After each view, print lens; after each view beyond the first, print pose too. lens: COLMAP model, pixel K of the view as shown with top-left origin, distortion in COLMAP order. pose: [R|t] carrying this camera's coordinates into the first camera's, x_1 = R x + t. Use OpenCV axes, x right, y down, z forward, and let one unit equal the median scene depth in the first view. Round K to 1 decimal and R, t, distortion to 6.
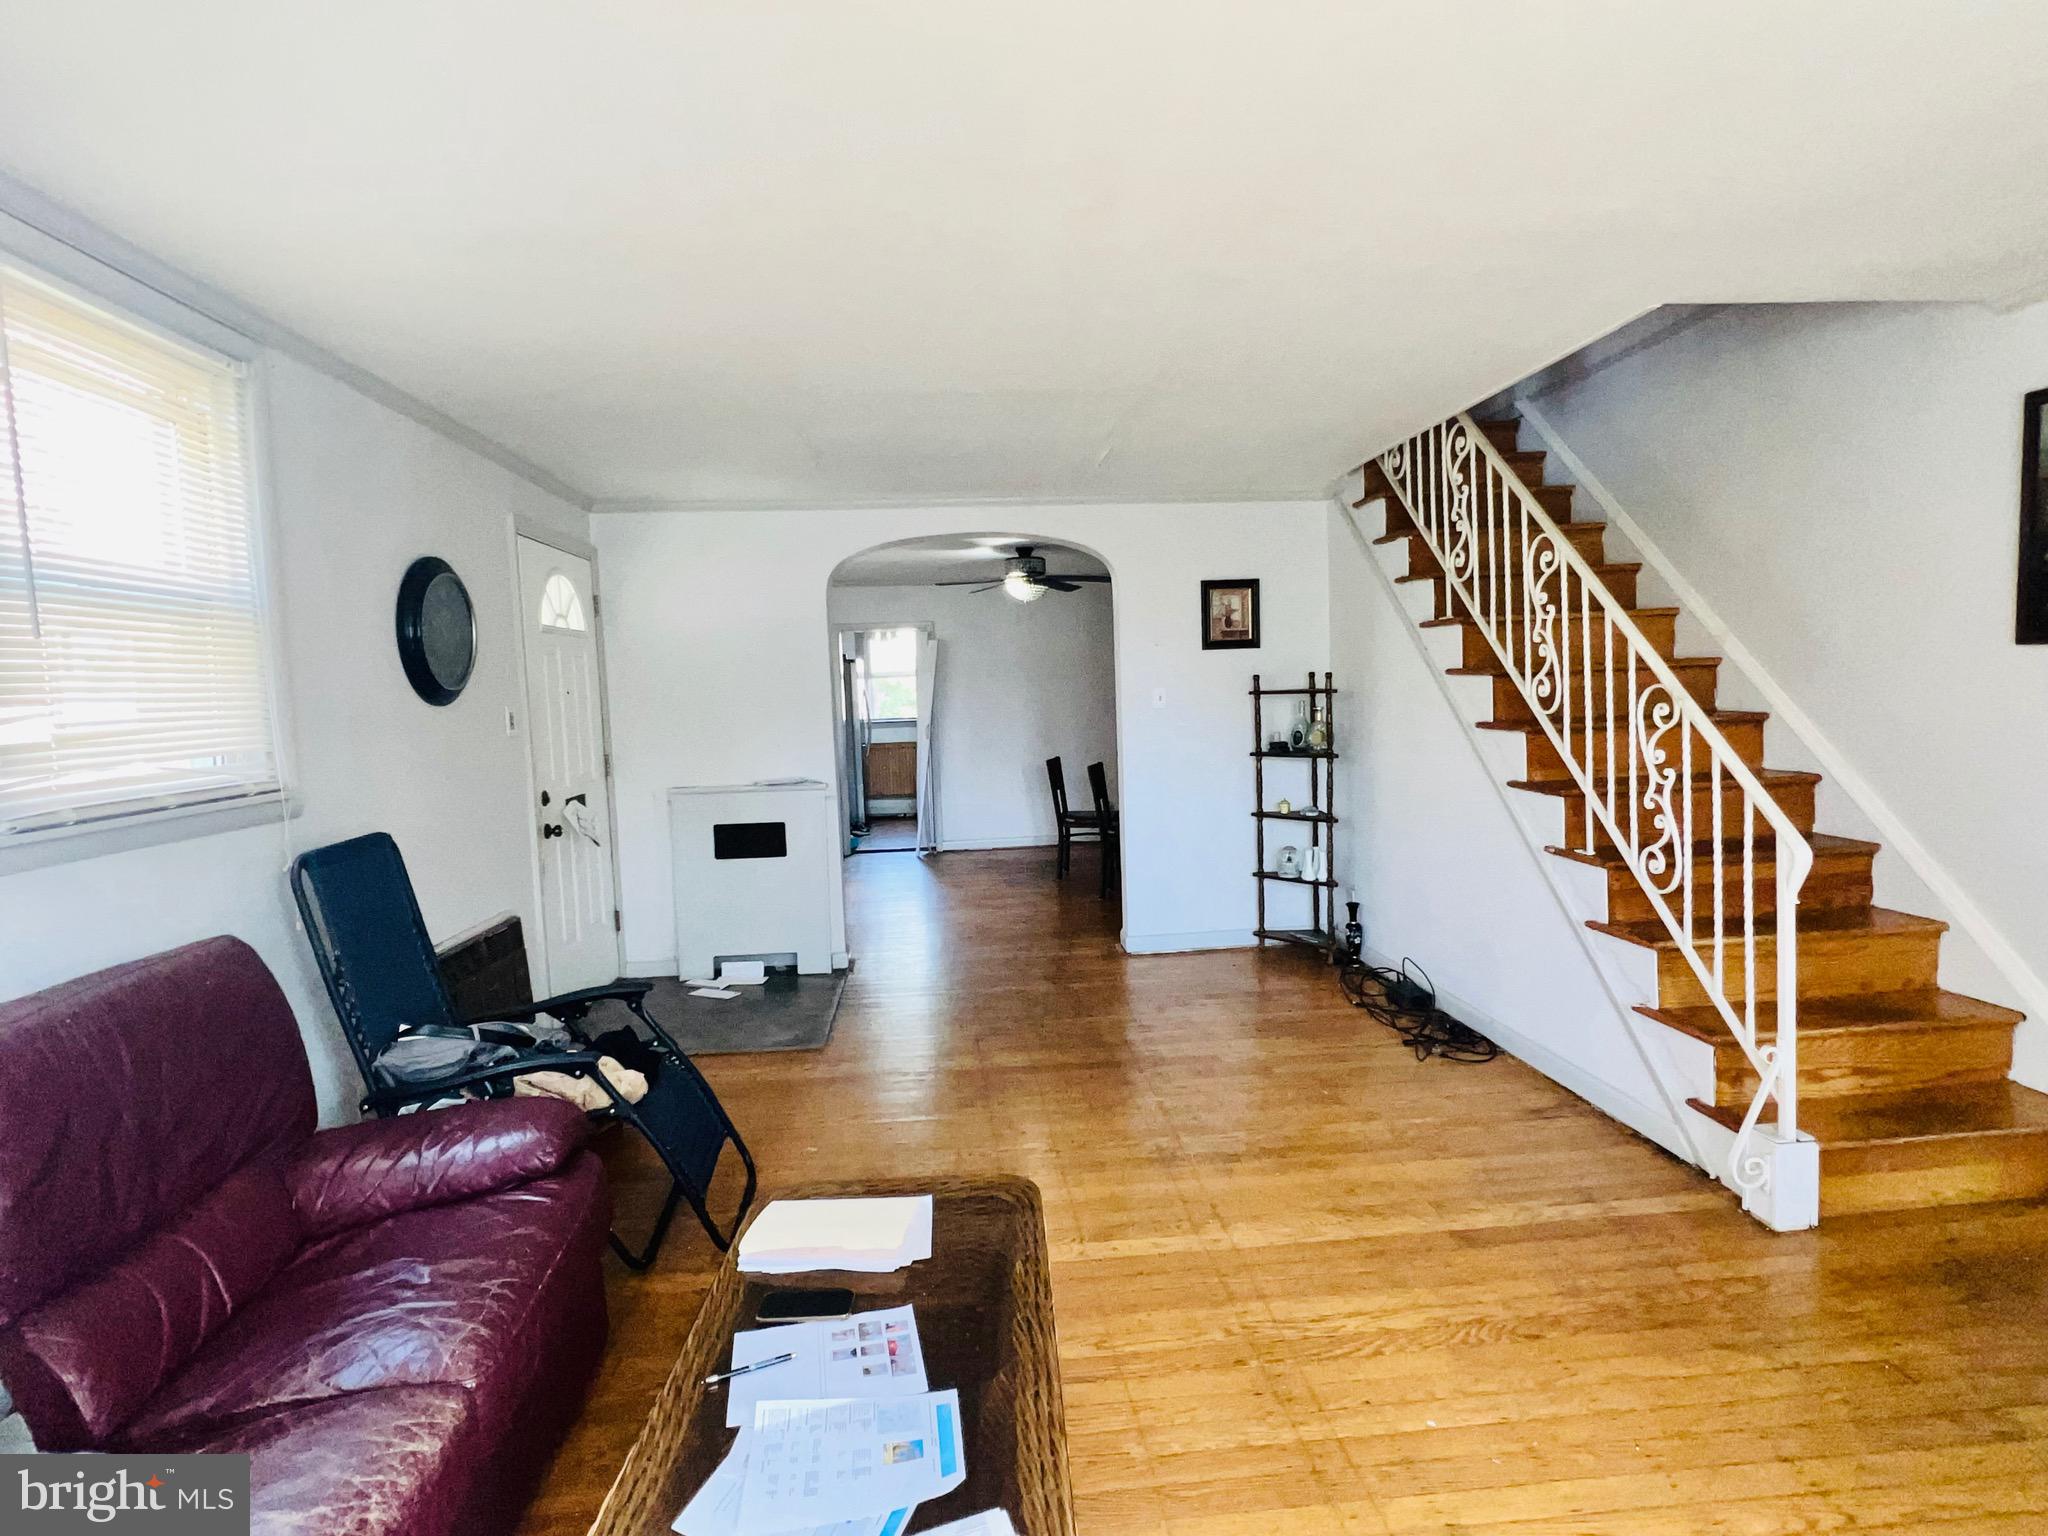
lens RADIAL K [[1008.9, 0, 1087.7], [0, 1008.9, 761.7], [0, 0, 1]] dist [0.001711, -0.000108]
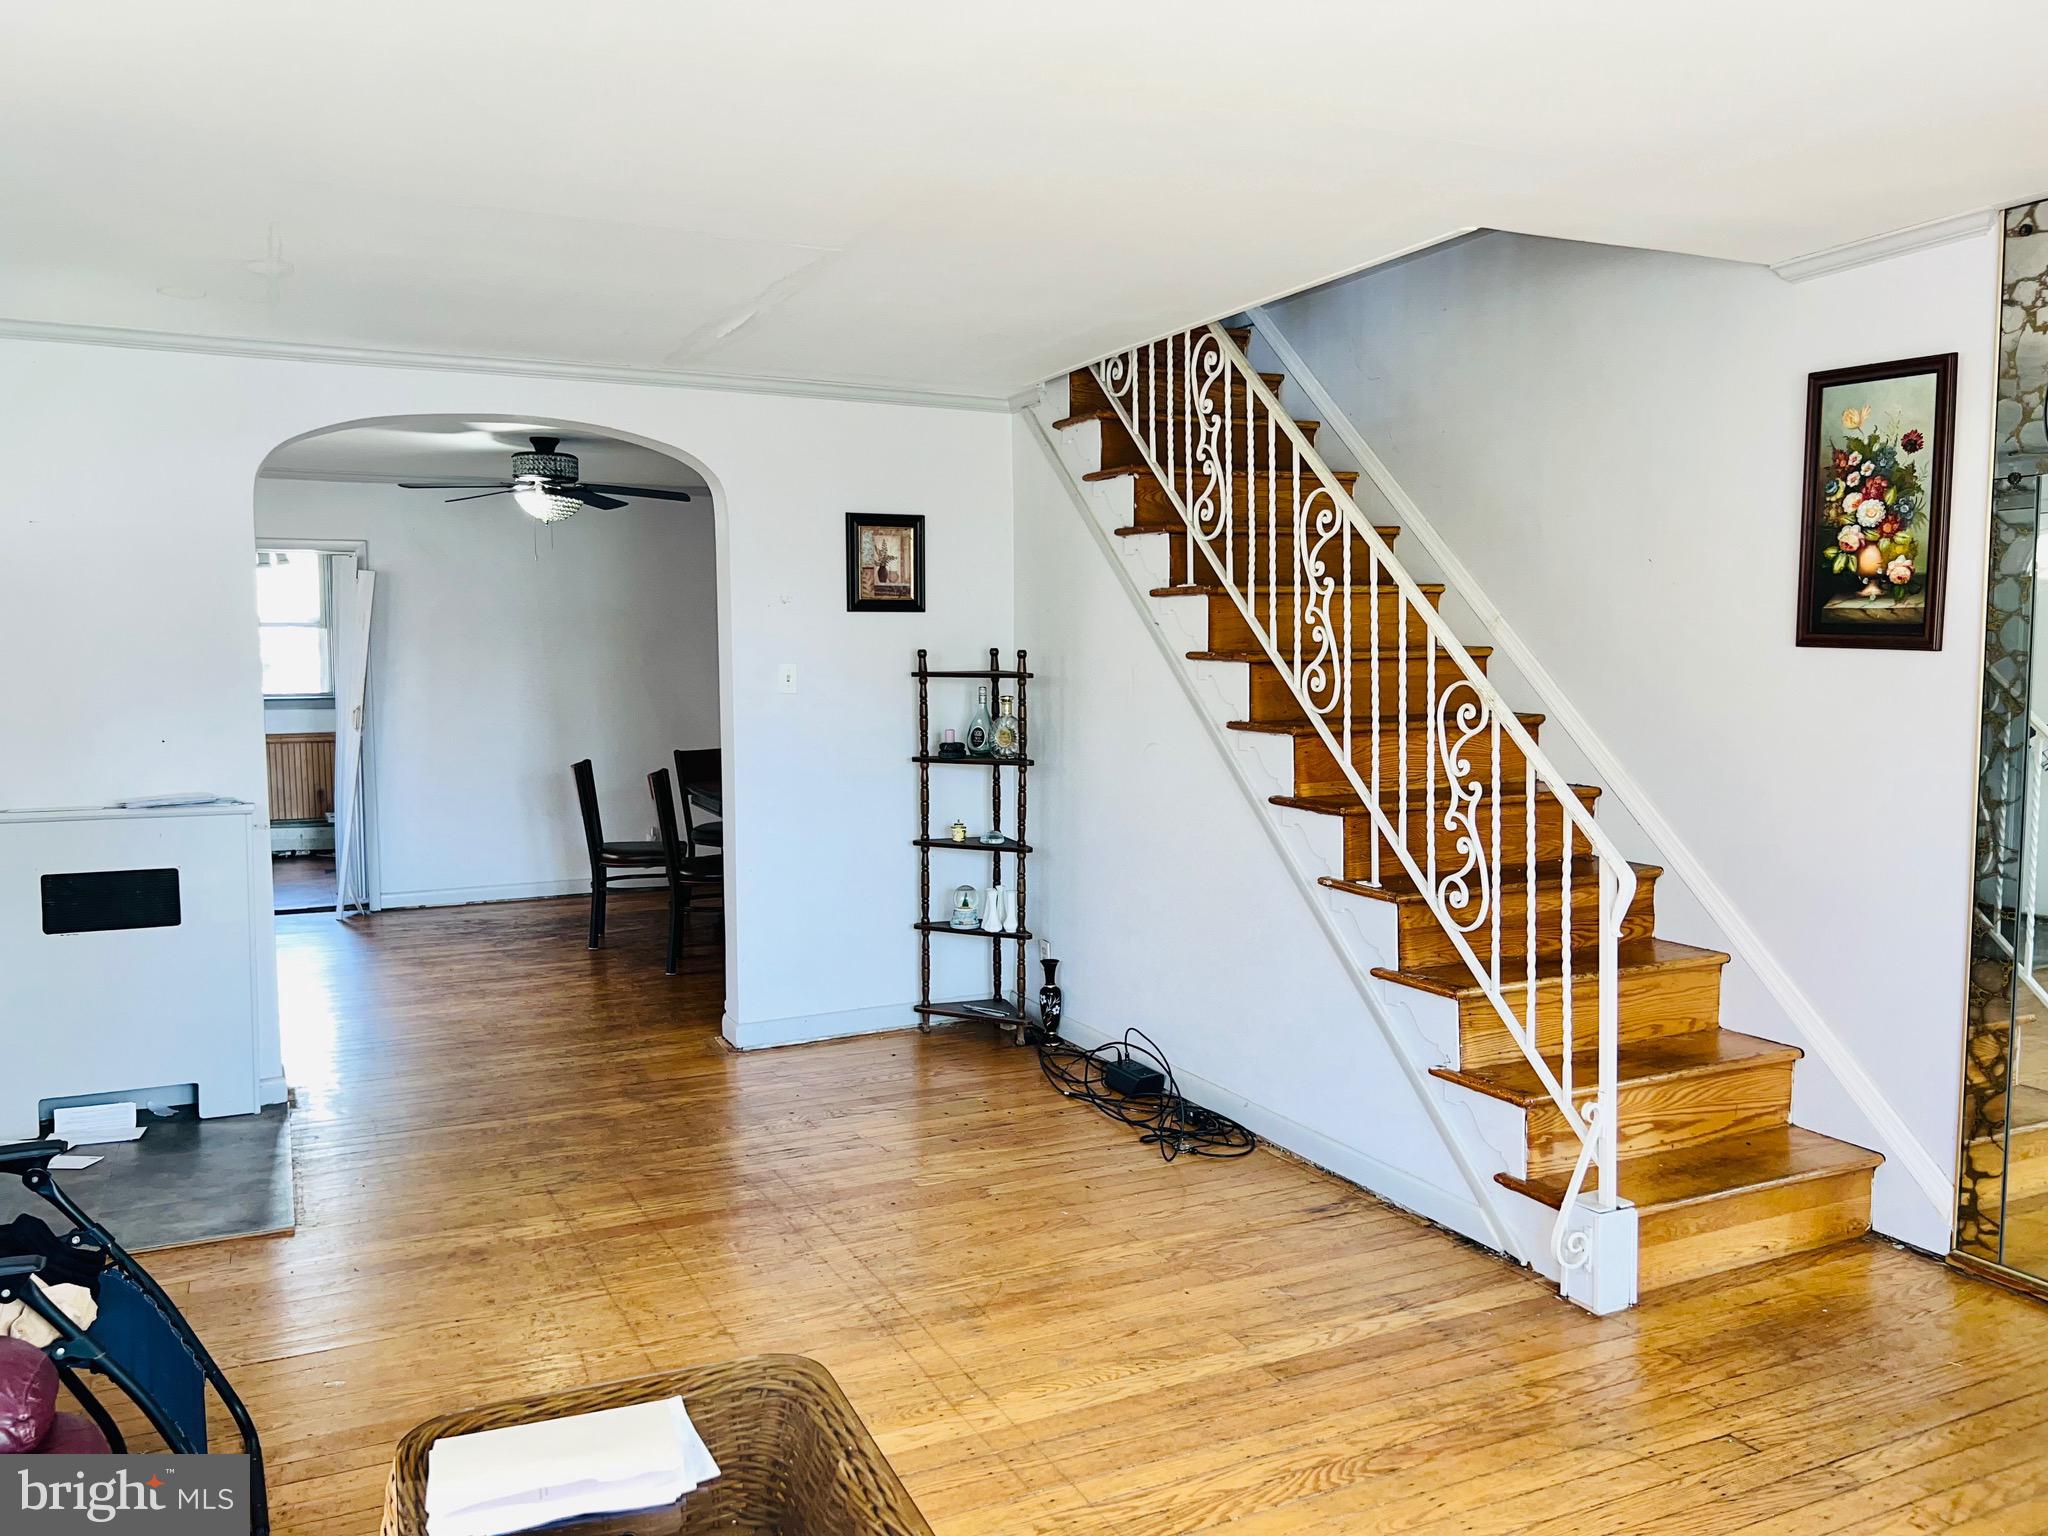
lens RADIAL K [[1506.4, 0, 1024.0], [0, 1506.4, 768.0], [0, 0, 1]] dist [0.068575, -0.078711]
pose [[0.939104, 0.001283, 0.343631, -0.184541], [-0.002638, 0.999990, 0.003478, -0.007564], [-0.343623, -0.004173, 0.939098, -0.048421]]
